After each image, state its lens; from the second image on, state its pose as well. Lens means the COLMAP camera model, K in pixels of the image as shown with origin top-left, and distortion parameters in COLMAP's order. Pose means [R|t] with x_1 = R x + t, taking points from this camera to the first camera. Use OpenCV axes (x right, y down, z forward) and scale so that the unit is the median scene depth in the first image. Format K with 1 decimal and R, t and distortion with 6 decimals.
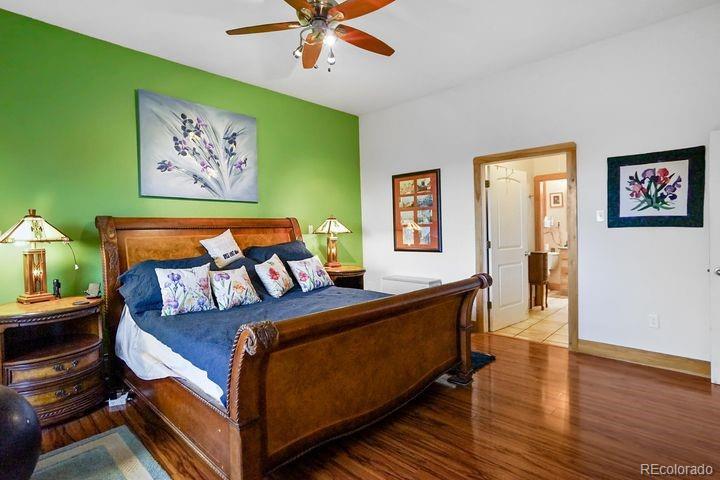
lens RADIAL K [[366.4, 0, 360.0], [0, 366.4, 240.0], [0, 0, 1]] dist [0.000989, 0.000247]
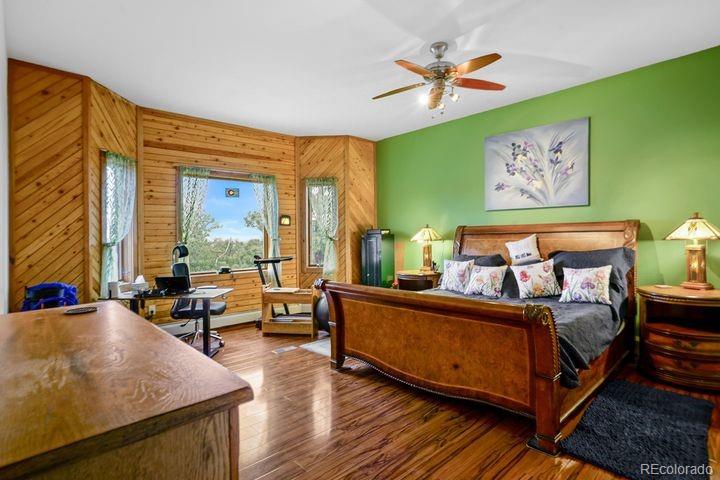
lens RADIAL K [[366.4, 0, 360.0], [0, 366.4, 240.0], [0, 0, 1]] dist [0.000989, 0.000247]
pose [[-0.032770, 0.020203, -0.999259, 0.786685], [-0.022943, 0.999517, 0.020960, -0.022563], [0.999200, 0.023613, -0.032290, 0.507993]]
